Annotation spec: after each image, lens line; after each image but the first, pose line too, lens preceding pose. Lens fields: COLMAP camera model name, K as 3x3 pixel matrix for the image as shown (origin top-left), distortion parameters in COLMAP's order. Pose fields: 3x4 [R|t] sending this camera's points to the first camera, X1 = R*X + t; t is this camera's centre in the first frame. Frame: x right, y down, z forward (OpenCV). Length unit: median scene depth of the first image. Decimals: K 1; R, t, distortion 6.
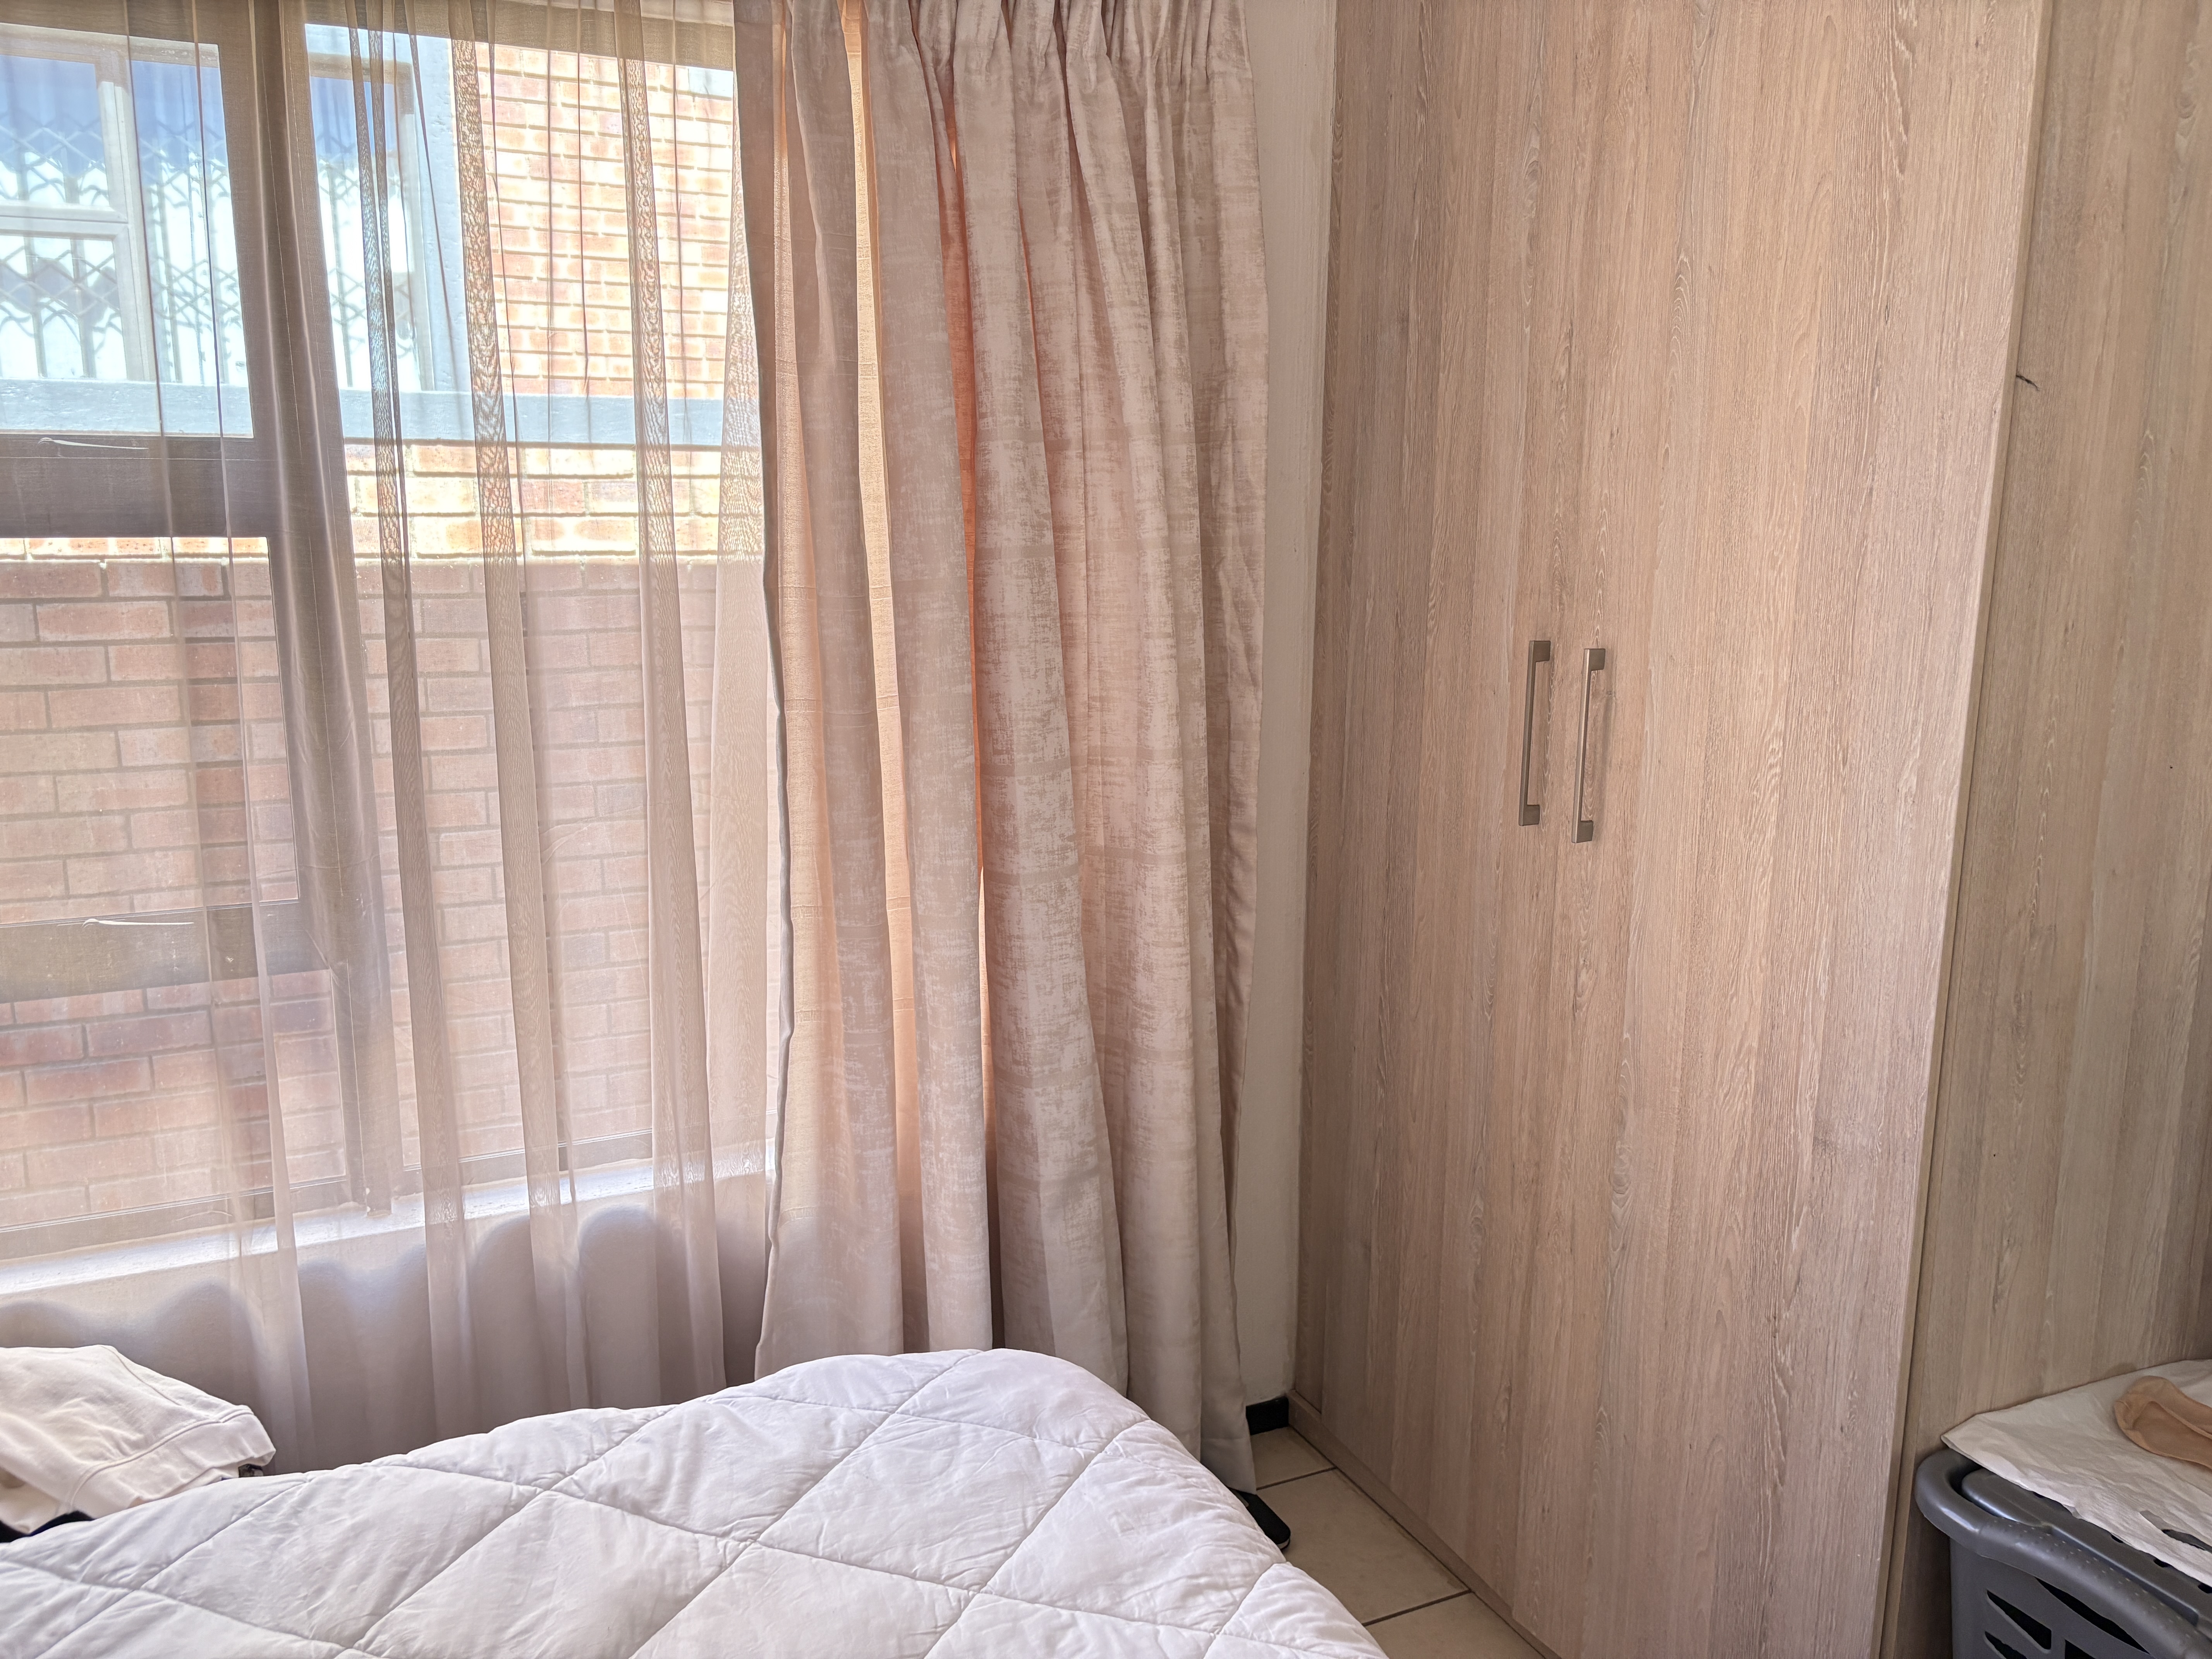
lens RADIAL K [[1670.3, 0, 1108.3], [0, 1670.3, 827.6], [0, 0, 1]] dist [0.048534, -0.050506]
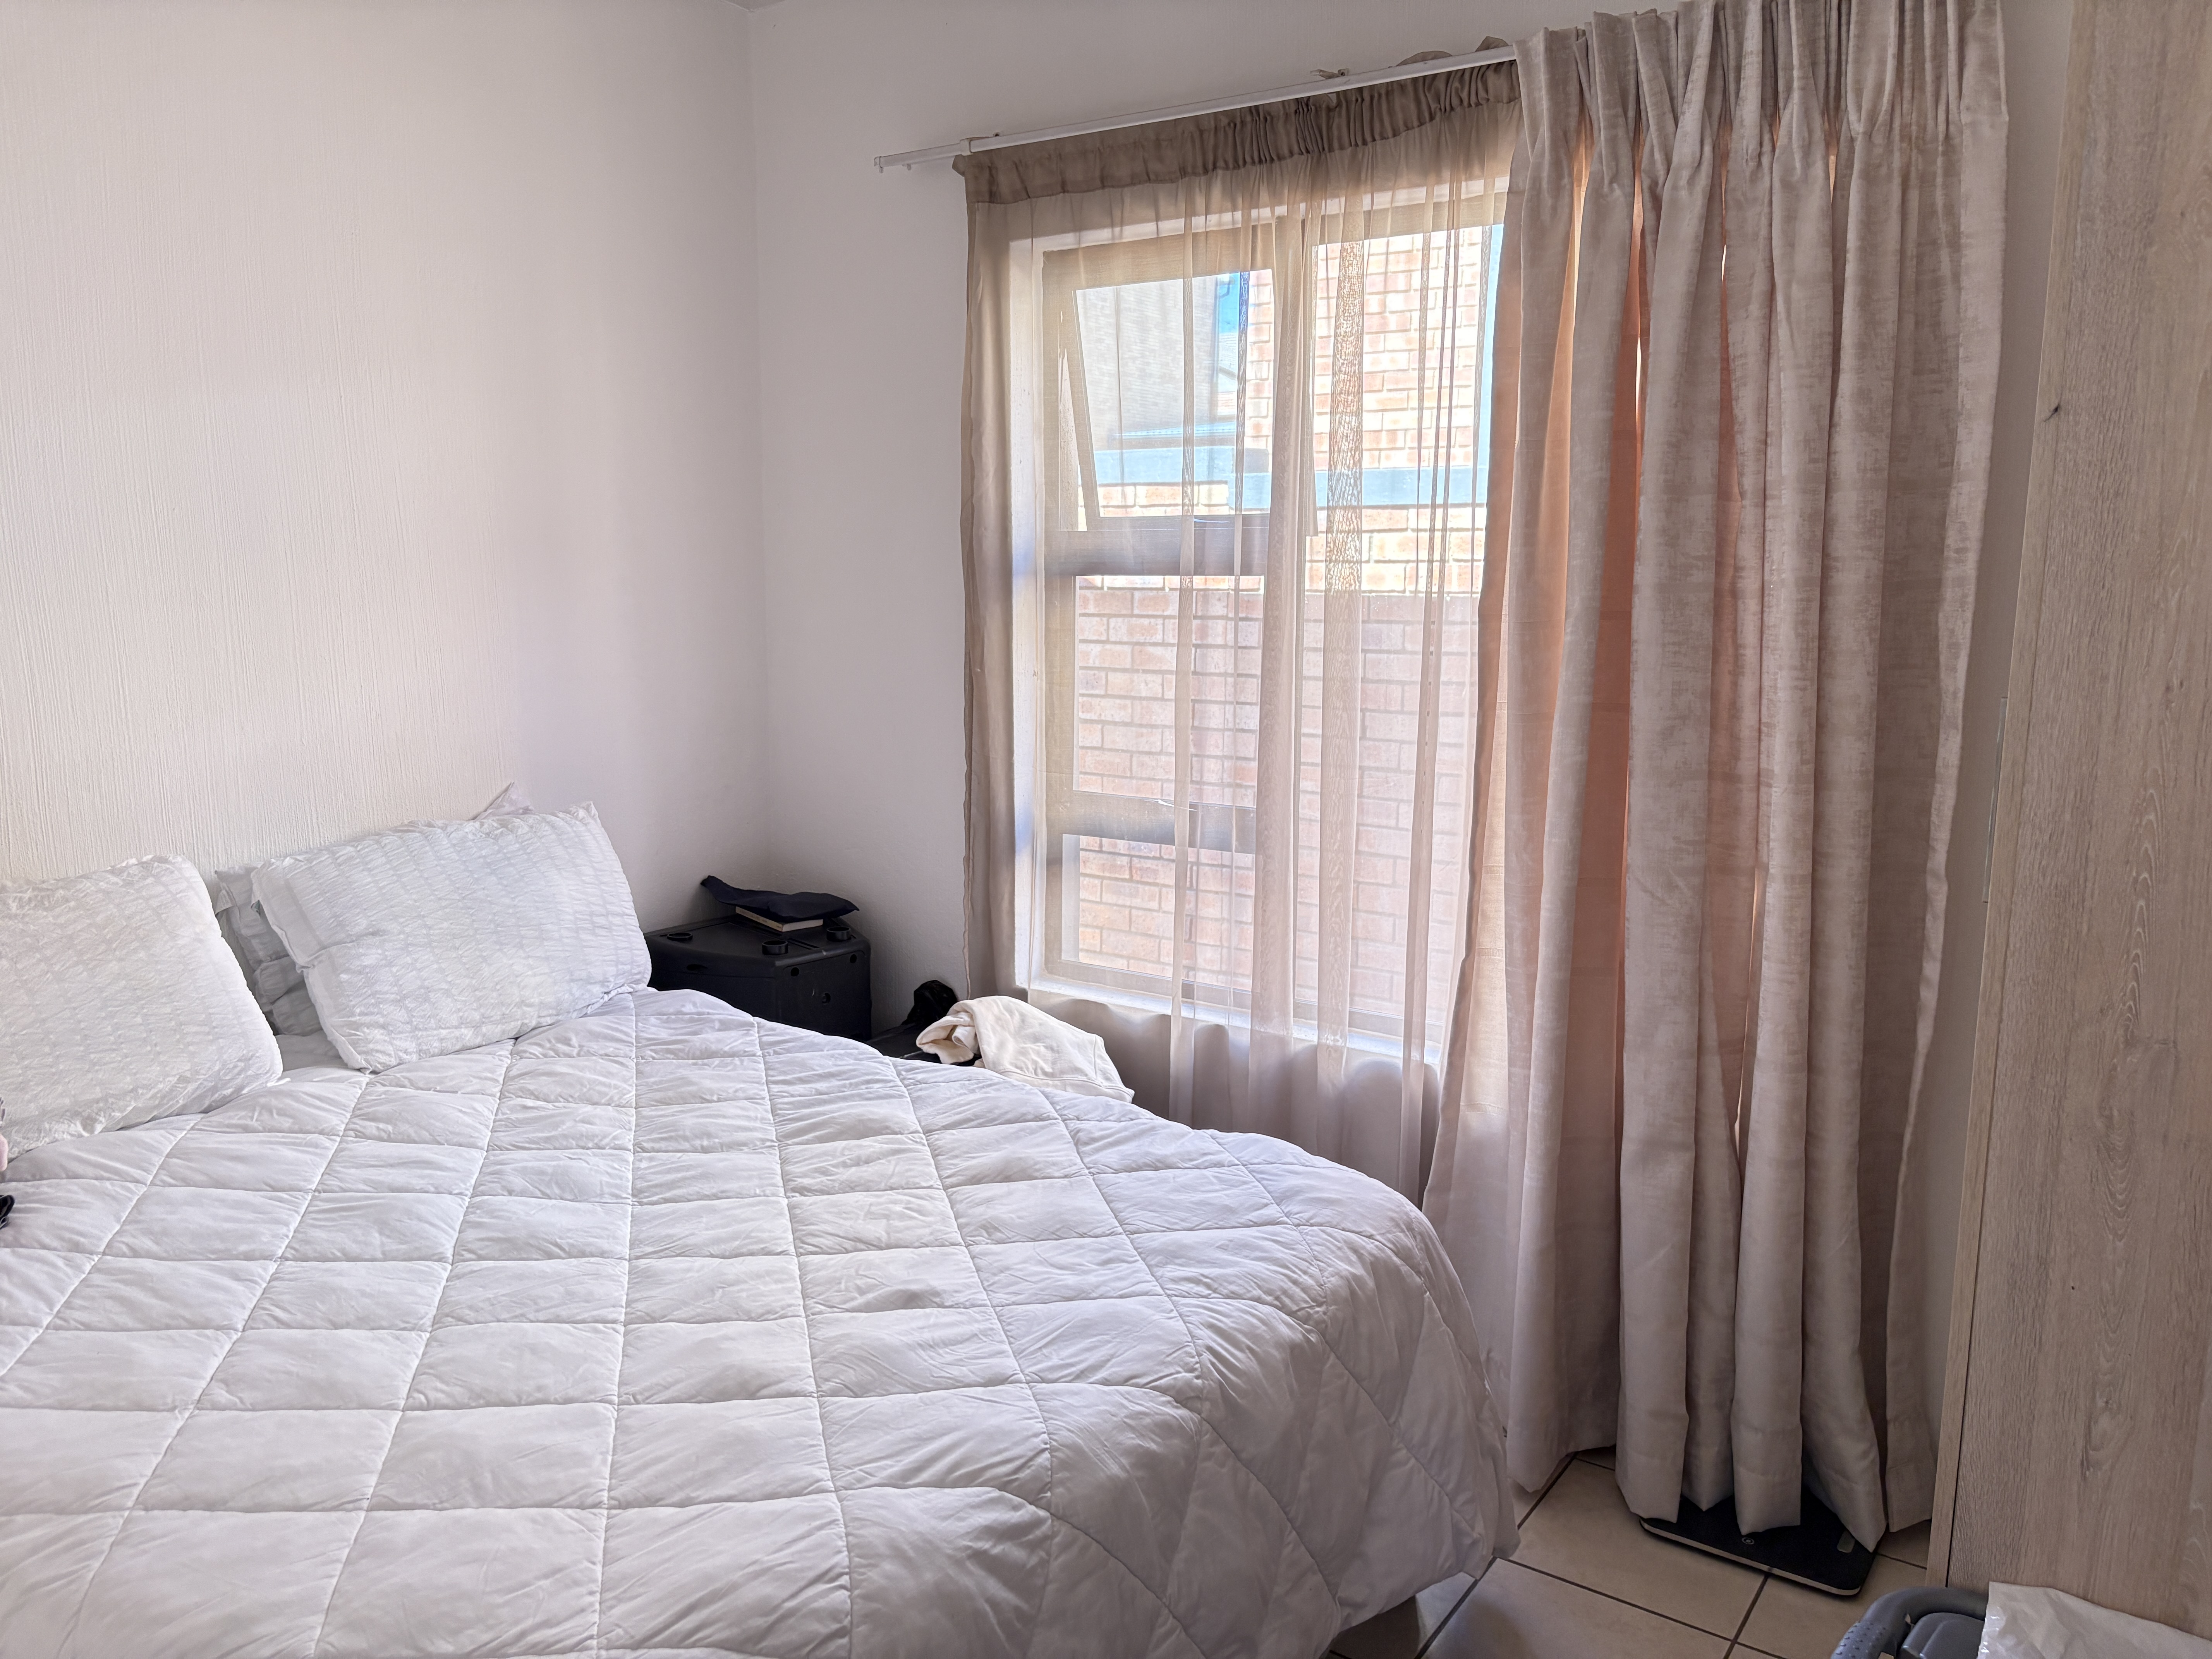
lens RADIAL K [[1670.3, 0, 1106.2], [0, 1670.3, 829.5], [0, 0, 1]] dist [0.048534, -0.050506]
pose [[0.504830, 0.133824, -0.852783, 1.004626], [-0.156762, 0.985696, 0.061882, -0.014827], [0.848866, 0.102444, 0.518587, 0.102991]]
